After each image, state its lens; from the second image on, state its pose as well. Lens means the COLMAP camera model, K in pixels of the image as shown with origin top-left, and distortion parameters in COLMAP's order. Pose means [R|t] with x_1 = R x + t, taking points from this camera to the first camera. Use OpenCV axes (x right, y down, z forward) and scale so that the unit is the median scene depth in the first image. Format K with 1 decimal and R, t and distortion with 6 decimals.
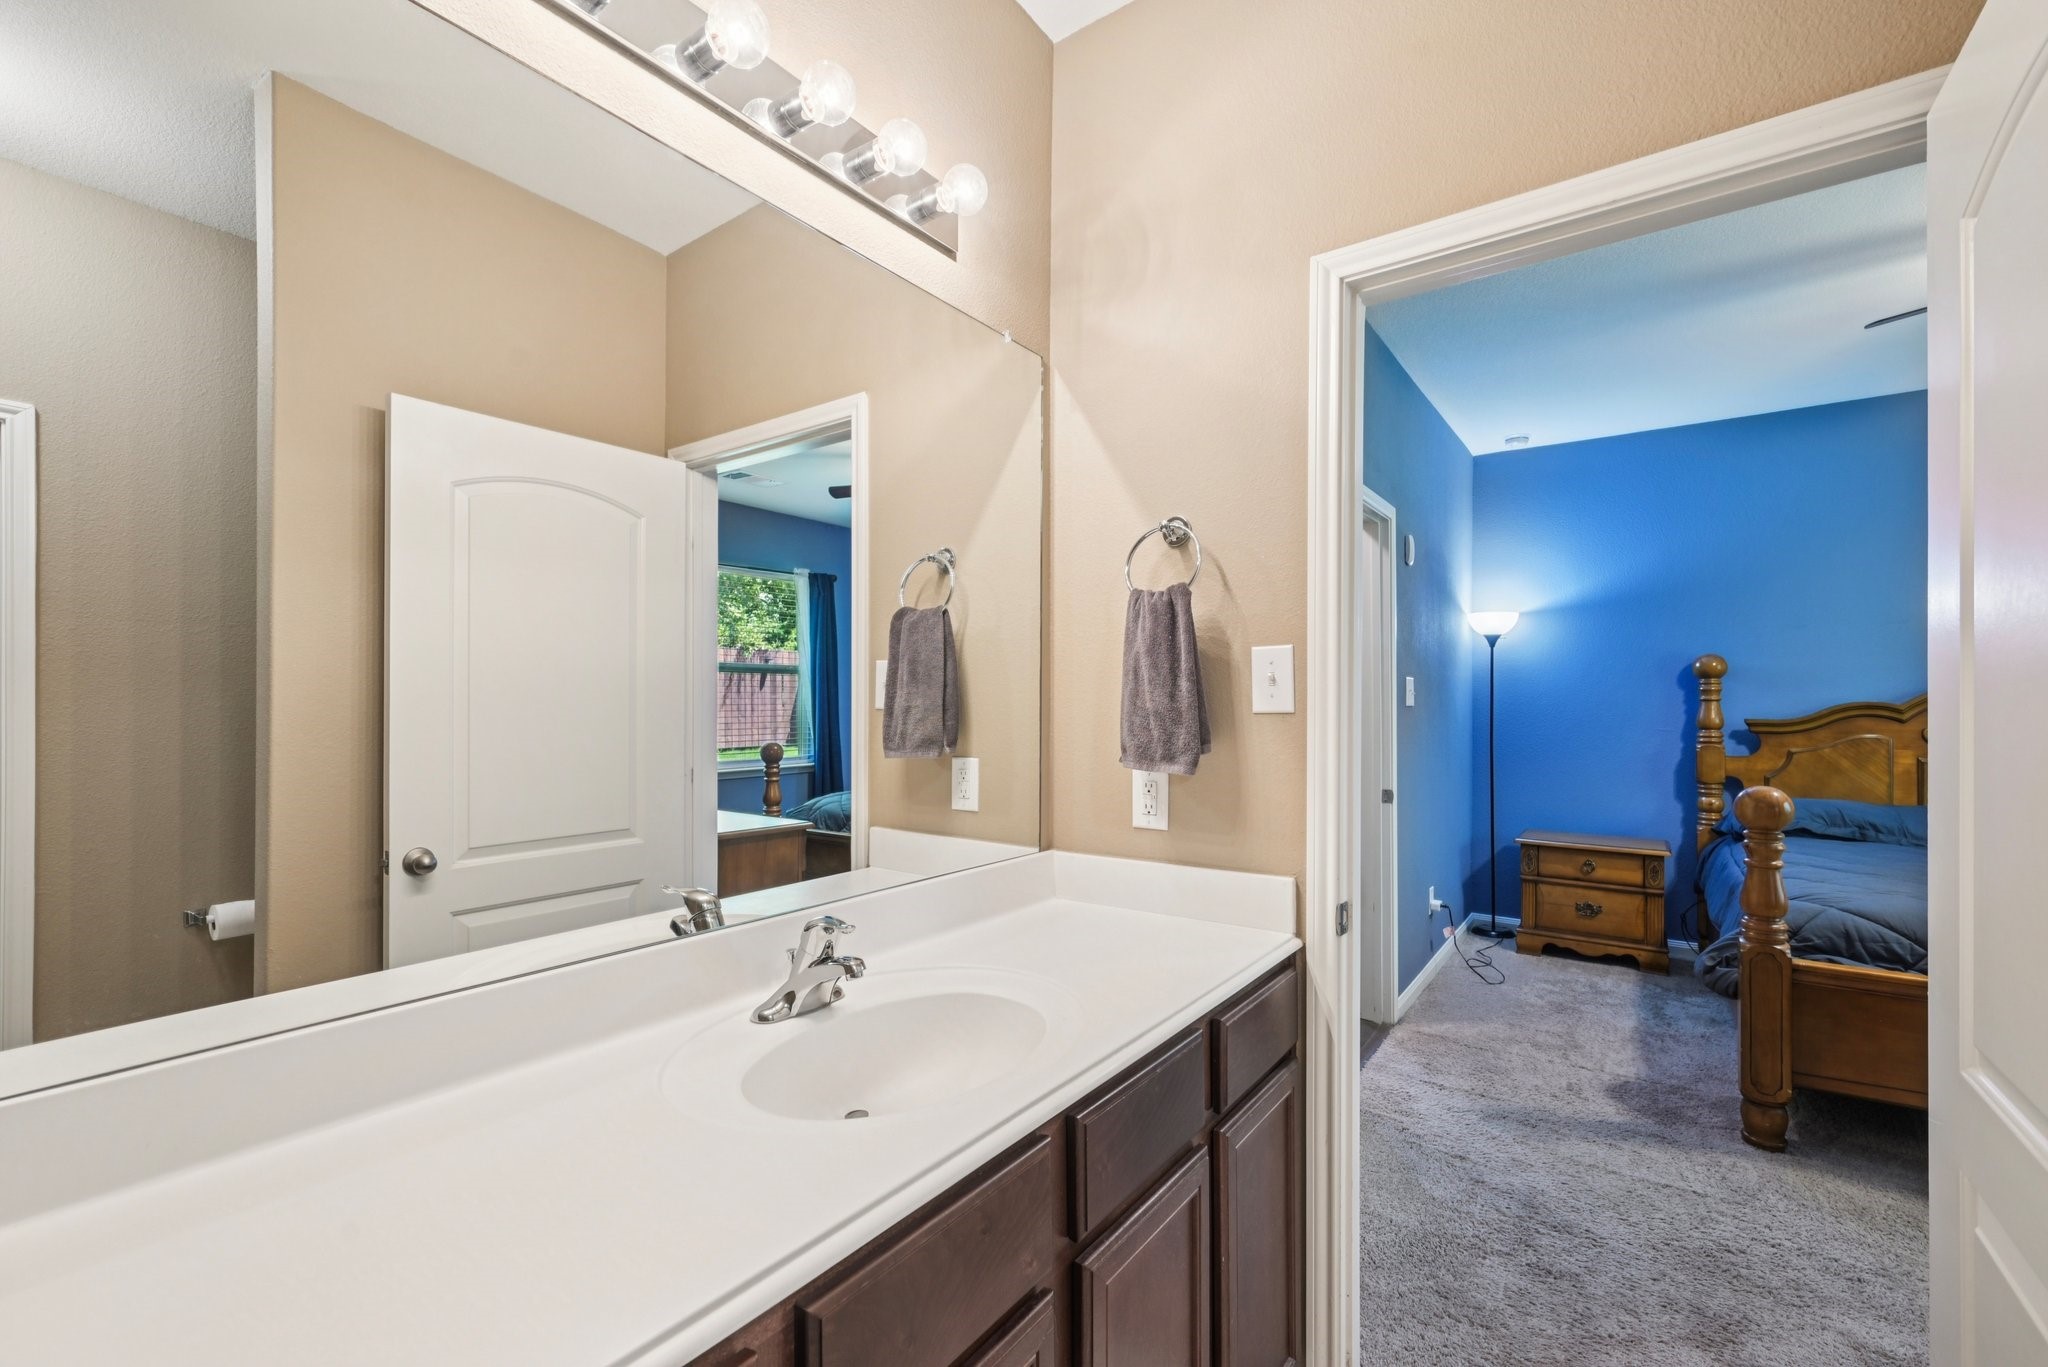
lens RADIAL K [[877.8, 0, 1027.9], [0, 877.8, 693.8], [0, 0, 1]] dist [0.000235, 0.000476]
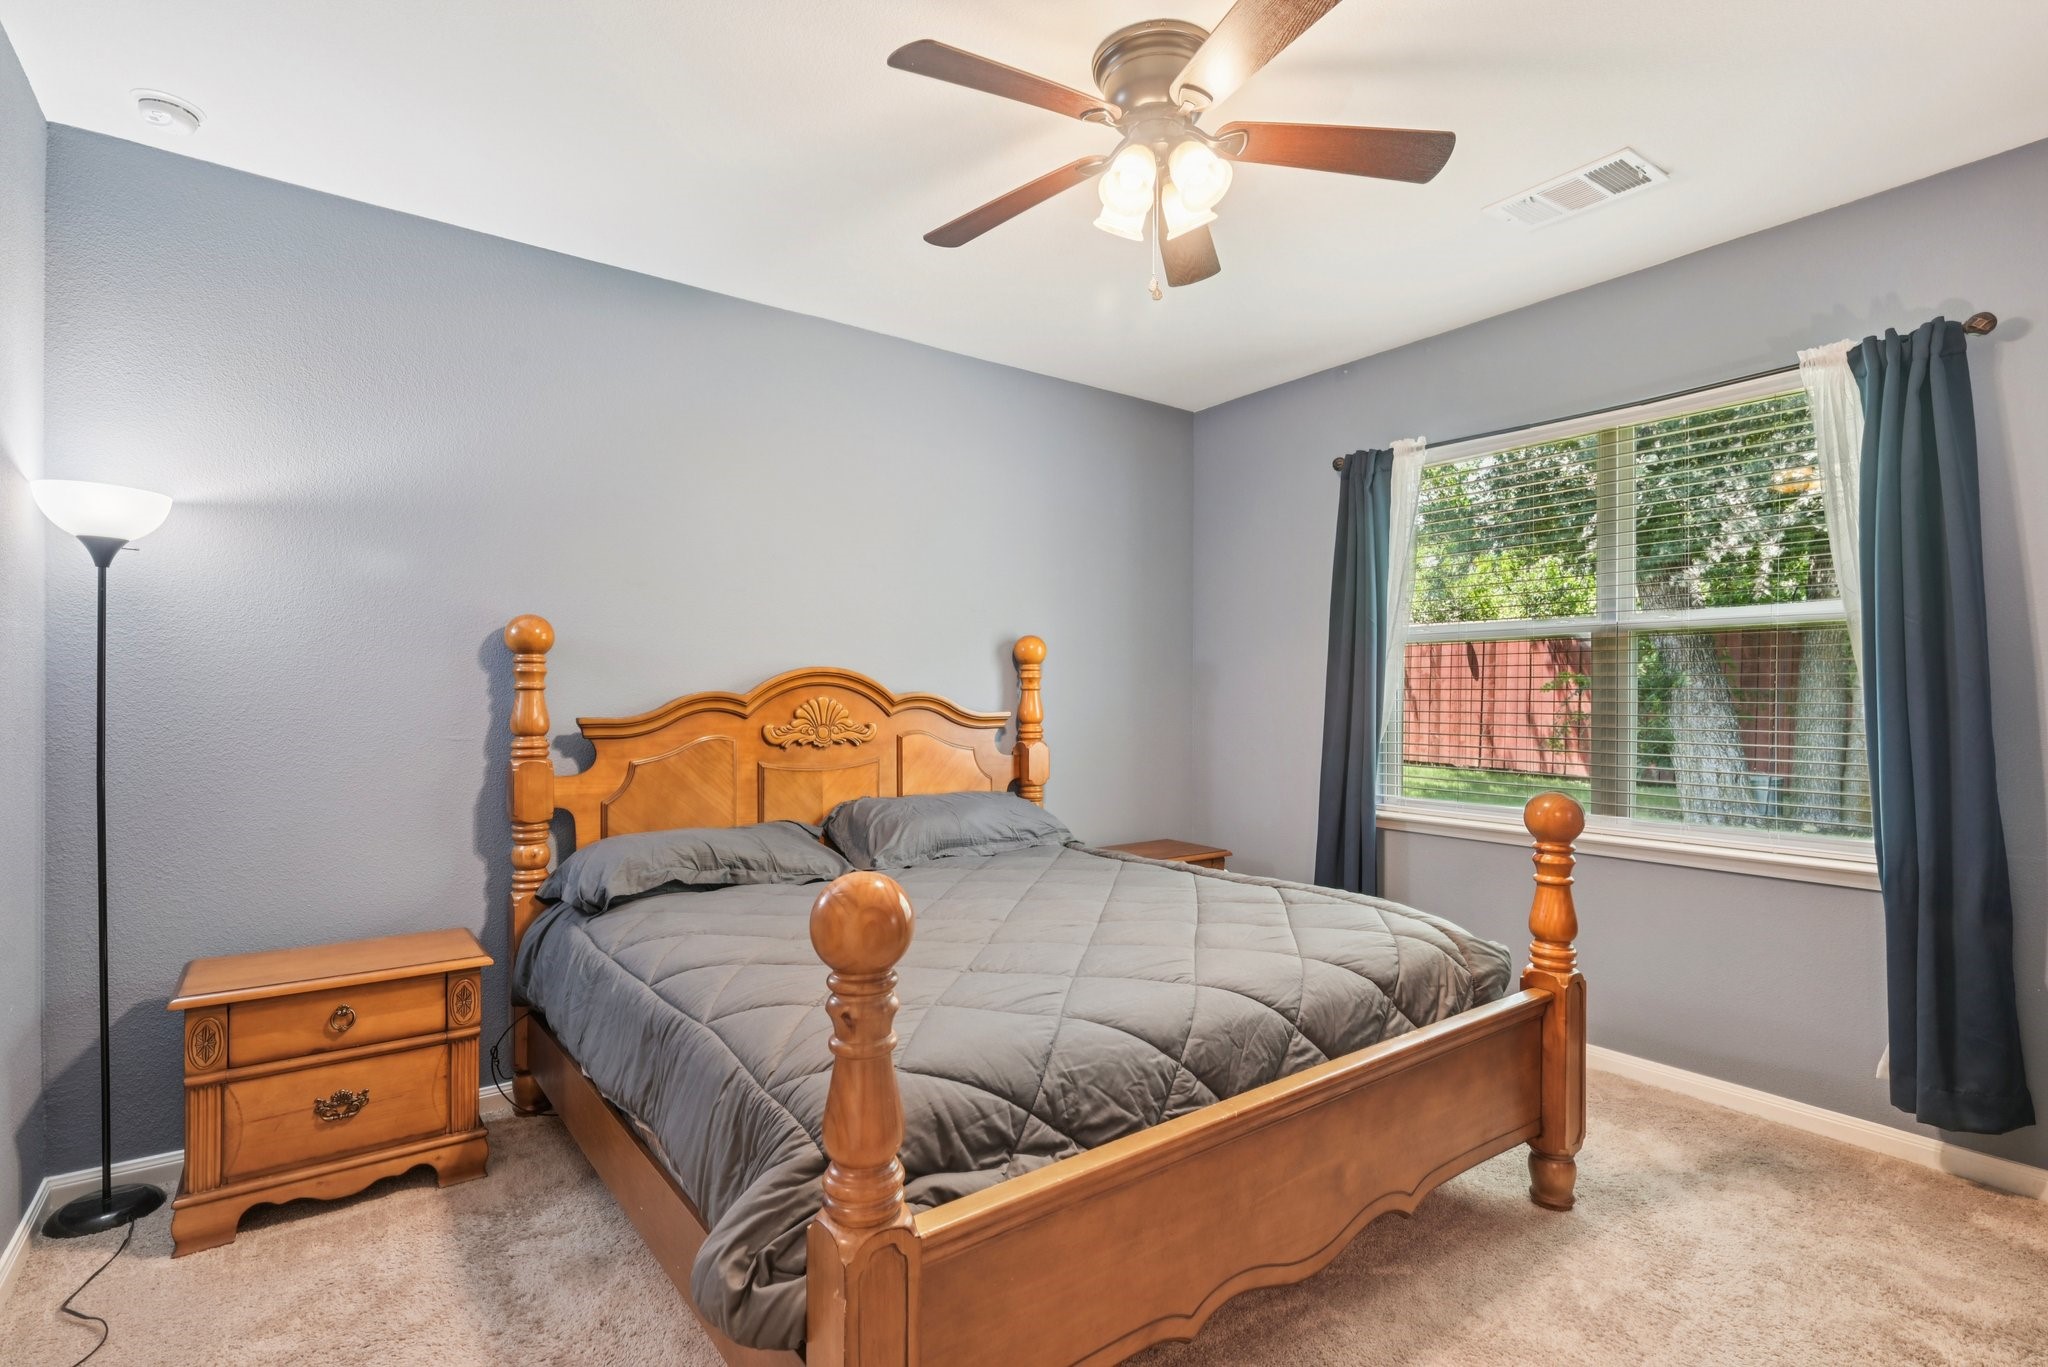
lens RADIAL K [[965.4, 0, 1024.2], [0, 965.4, 702.1], [0, 0, 1]] dist [-0.000833, 0.000501]
pose [[0.303231, -0.006676, 0.952894, 0.233325], [-0.008901, 0.999912, 0.009837, 0.006946], [-0.952876, -0.011465, 0.303144, 0.464007]]
